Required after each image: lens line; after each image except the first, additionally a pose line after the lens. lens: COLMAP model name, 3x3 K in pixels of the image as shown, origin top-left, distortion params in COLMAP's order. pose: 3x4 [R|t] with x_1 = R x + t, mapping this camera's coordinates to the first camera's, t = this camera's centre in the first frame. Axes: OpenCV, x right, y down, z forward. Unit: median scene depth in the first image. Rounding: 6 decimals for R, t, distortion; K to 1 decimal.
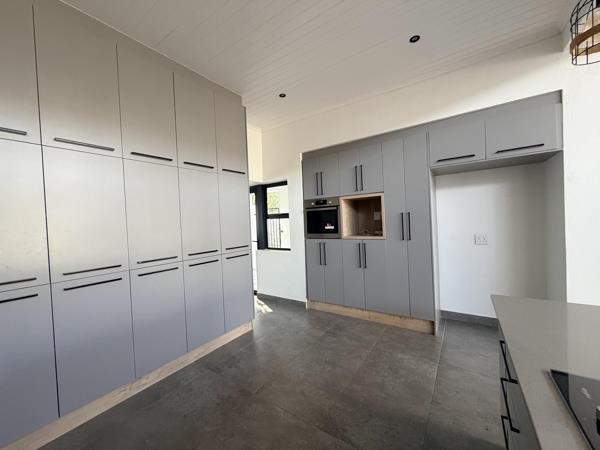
lens RADIAL K [[240.3, 0, 297.6], [0, 240.3, 224.0], [0, 0, 1]] dist [0.000772, -0.000261]
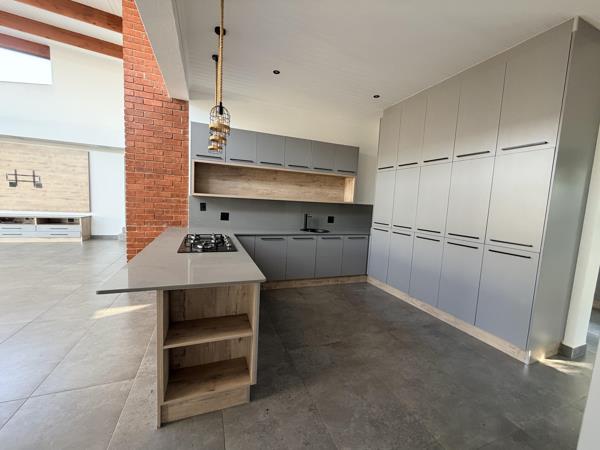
lens RADIAL K [[240.3, 0, 297.6], [0, 240.3, 224.0], [0, 0, 1]] dist [0.000772, -0.000261]
pose [[-0.565846, 0.096647, -0.818827, 1.037554], [-0.031799, 0.989810, 0.138802, -0.071769], [0.823898, 0.104578, -0.557006, 1.111884]]
